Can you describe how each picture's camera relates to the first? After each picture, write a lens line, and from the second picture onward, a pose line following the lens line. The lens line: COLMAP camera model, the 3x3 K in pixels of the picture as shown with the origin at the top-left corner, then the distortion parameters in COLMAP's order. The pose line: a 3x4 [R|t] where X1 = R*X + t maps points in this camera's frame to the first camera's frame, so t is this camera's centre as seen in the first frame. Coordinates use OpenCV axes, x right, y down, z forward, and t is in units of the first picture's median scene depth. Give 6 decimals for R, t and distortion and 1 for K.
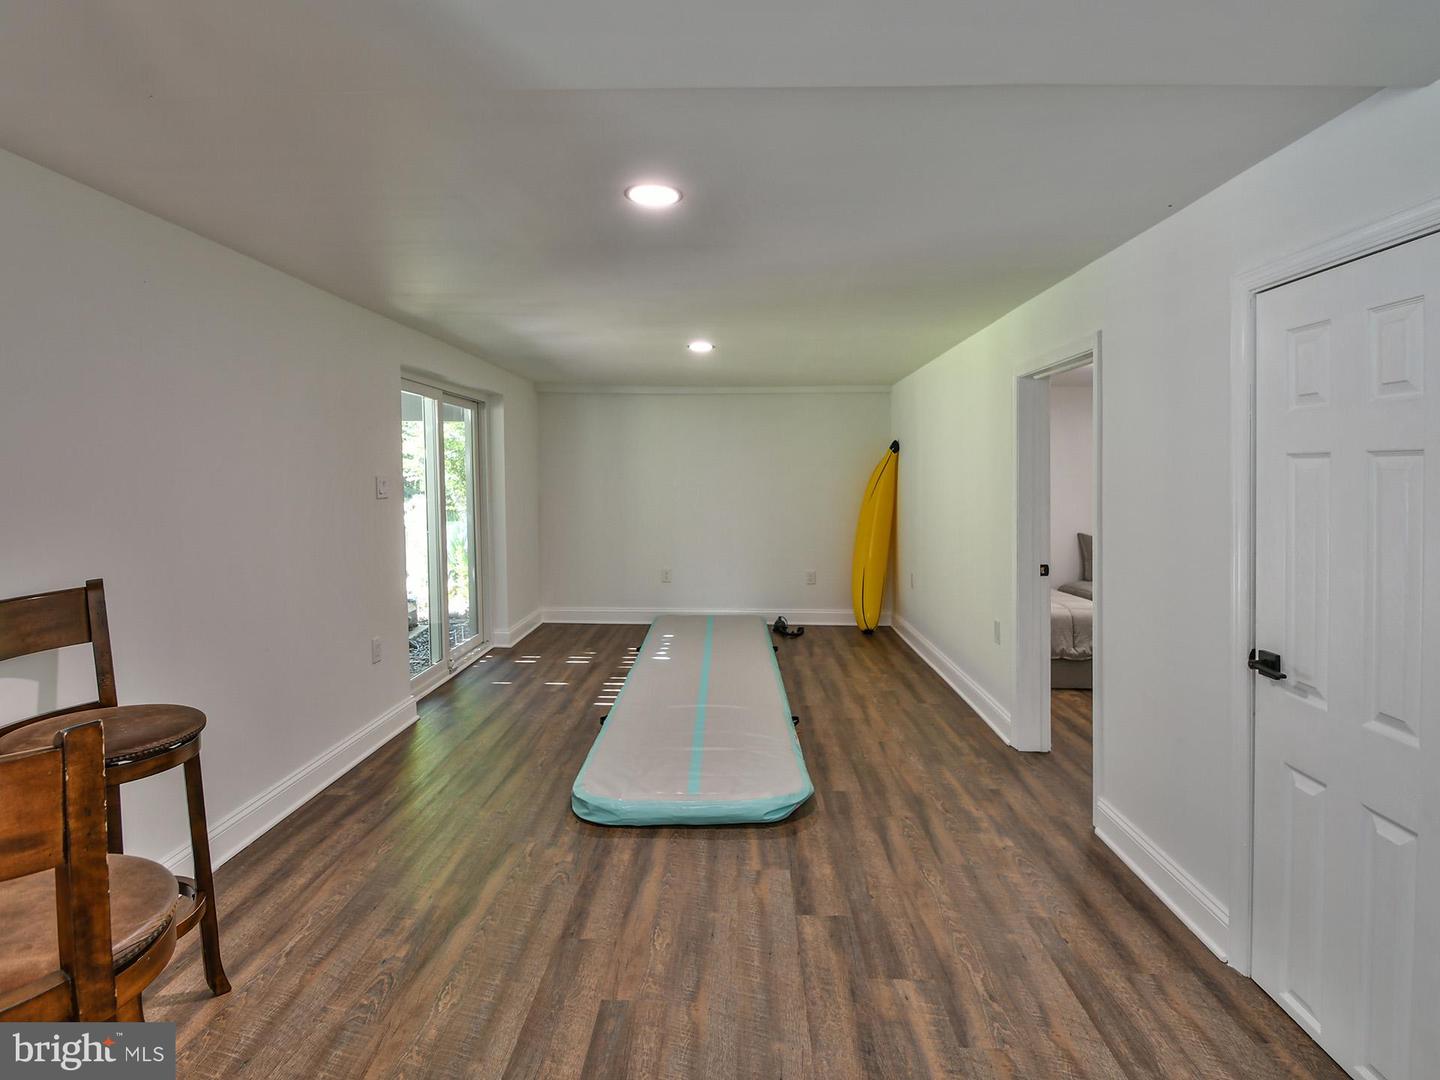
lens RADIAL K [[717.2, 0, 737.0], [0, 717.2, 542.8], [0, 0, 1]] dist [0.017036, -0.019607]
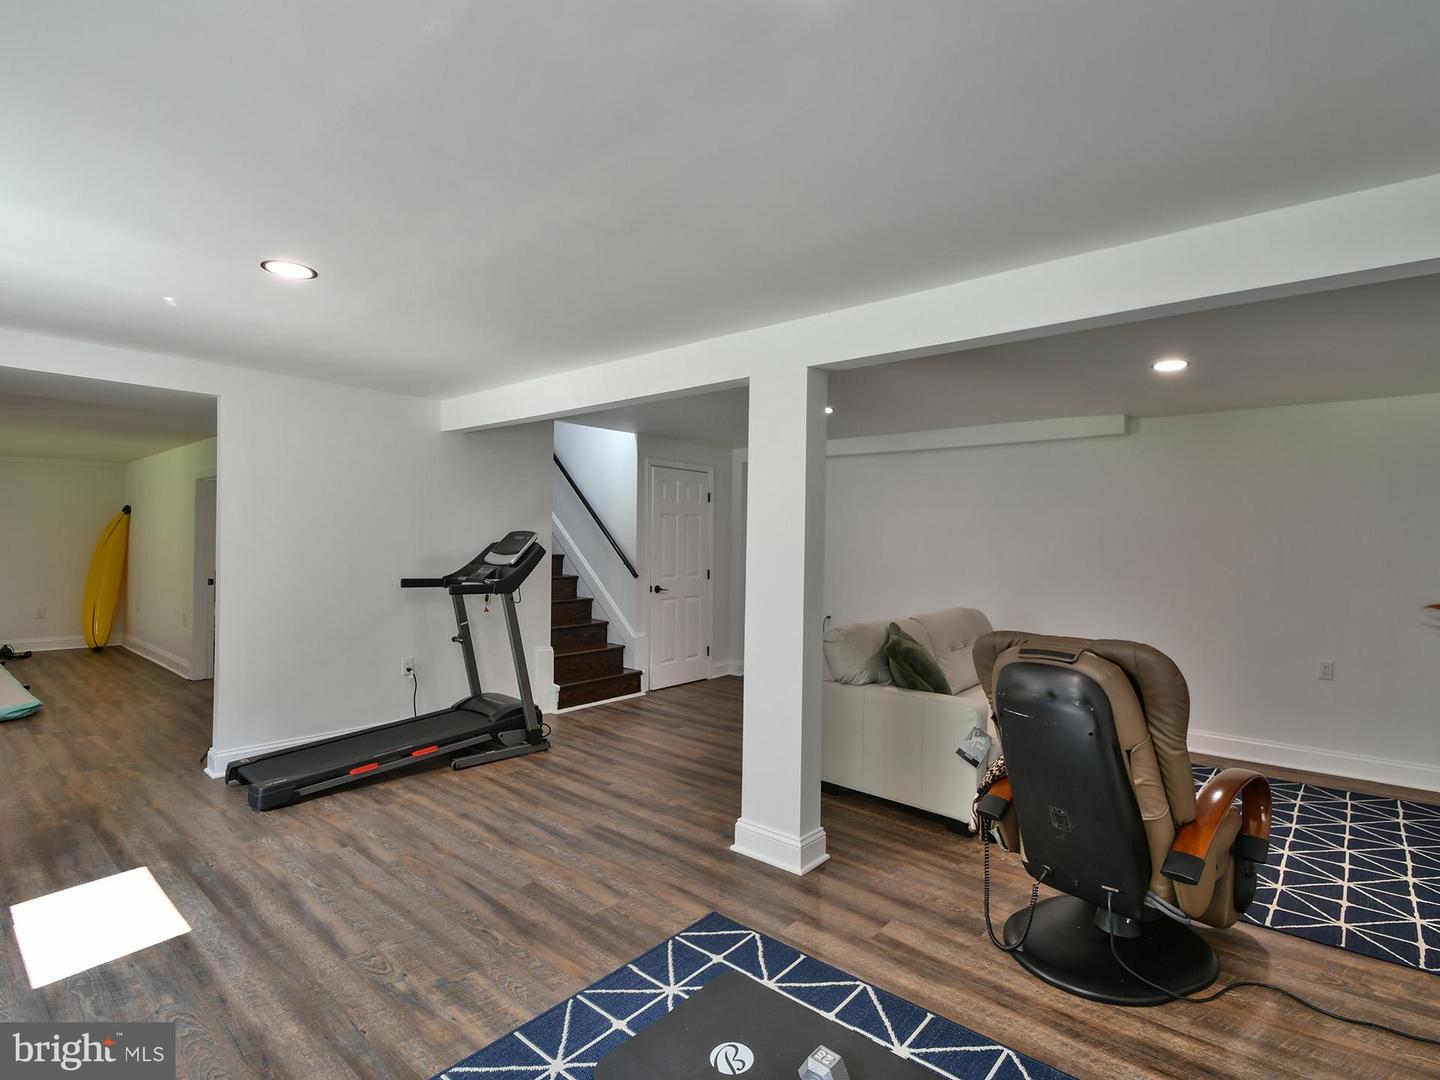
lens RADIAL K [[717.2, 0, 737.0], [0, 717.2, 542.8], [0, 0, 1]] dist [0.017036, -0.019607]
pose [[0.640043, 0.022240, 0.768018, -0.081873], [0.047612, 0.996512, -0.068535, 0.076282], [-0.766863, 0.080432, 0.636751, -0.748455]]
